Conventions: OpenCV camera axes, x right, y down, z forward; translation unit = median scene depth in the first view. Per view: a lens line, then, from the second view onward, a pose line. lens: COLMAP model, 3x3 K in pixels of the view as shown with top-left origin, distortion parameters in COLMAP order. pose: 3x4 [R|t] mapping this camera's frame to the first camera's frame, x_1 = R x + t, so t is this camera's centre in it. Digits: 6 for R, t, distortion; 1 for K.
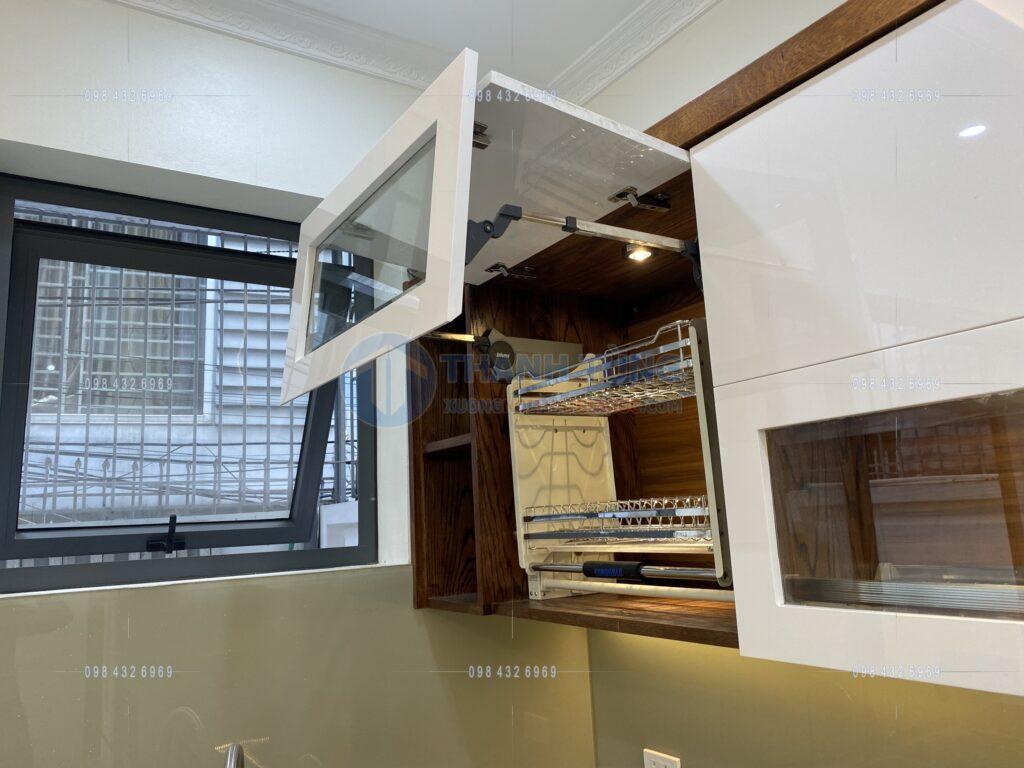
lens RADIAL K [[779.6, 0, 516.0], [0, 779.6, 377.3], [0, 0, 1]] dist [0.079771, -0.160507]
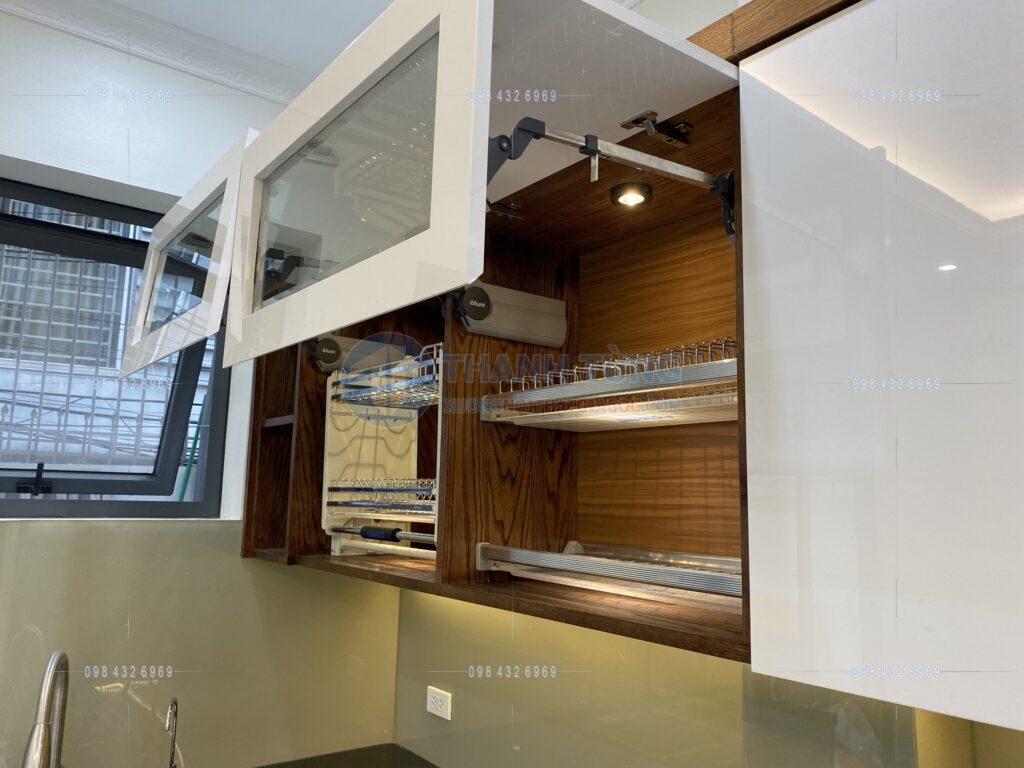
lens RADIAL K [[790.7, 0, 512.0], [0, 790.7, 384.0], [0, 0, 1]] dist [0.012048, -0.008499]
pose [[0.994325, 0.085338, 0.063530, 0.184105], [-0.087656, 0.995548, 0.034640, -0.043431], [-0.060291, -0.040012, 0.997379, -0.209583]]
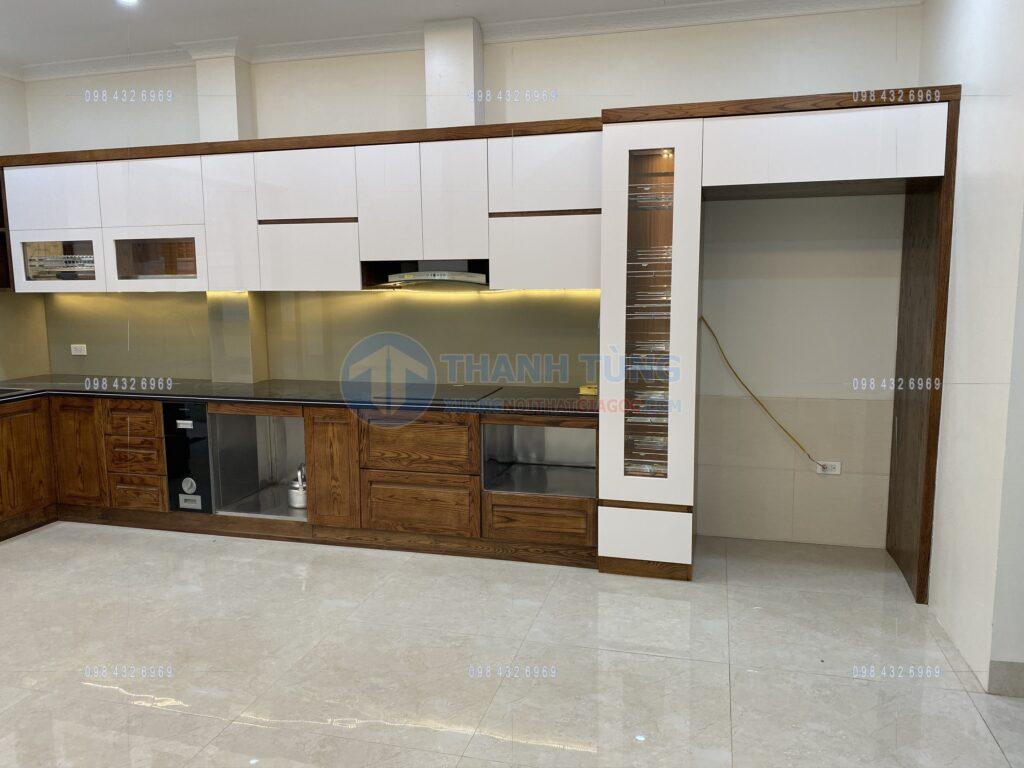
lens RADIAL K [[782.1, 0, 509.7], [0, 782.1, 379.1], [0, 0, 1]] dist [0.082767, -0.163719]
pose [[0.748731, -0.042941, 0.661482, -0.568919], [-0.145933, 0.962738, 0.227680, -0.297632], [-0.646611, -0.267003, 0.714565, -2.194606]]
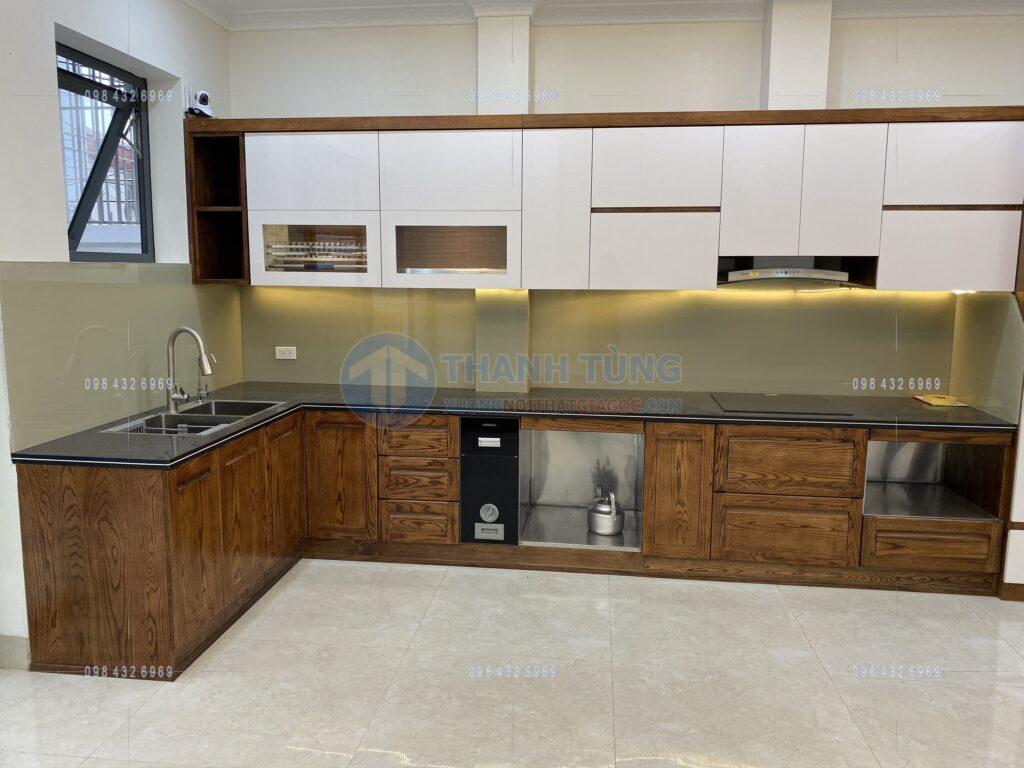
lens RADIAL K [[774.9, 0, 511.0], [0, 774.9, 378.0], [0, 0, 1]] dist [0.078112, -0.122379]
pose [[0.639291, -0.049605, 0.767363, -1.277143], [-0.177772, 0.961350, 0.210247, -0.065089], [-0.748134, -0.270825, 0.605764, -1.055539]]
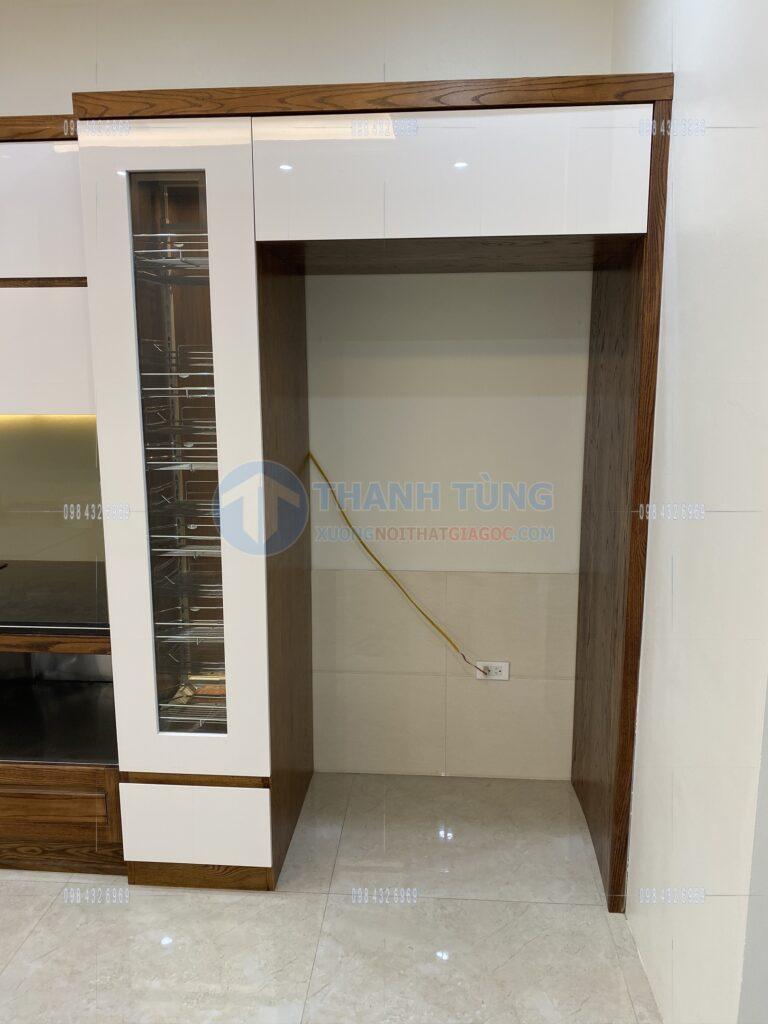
lens RADIAL K [[790.7, 0, 384.0], [0, 790.7, 512.0], [0, 0, 1]] dist [0.012048, -0.008499]
pose [[0.609886, -0.094924, 0.786784, 0.310420], [-0.166921, 0.955141, 0.244627, -0.320970], [-0.774711, -0.280525, 0.566682, -1.853489]]
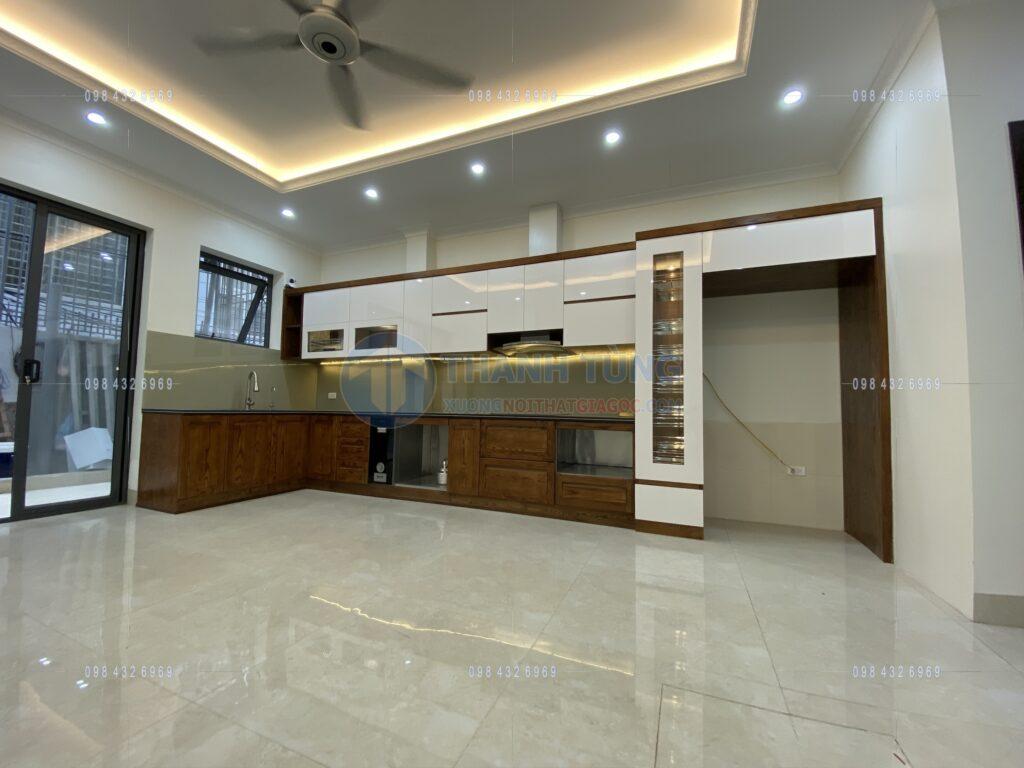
lens RADIAL K [[416.3, 0, 510.6], [0, 416.3, 384.3], [0, 0, 1]] dist [0.031147, -0.027077]
pose [[0.829892, 0.095568, 0.549679, -0.374320], [-0.156090, 0.985648, 0.064296, 0.063881], [-0.535645, -0.139158, 0.832898, -1.998096]]
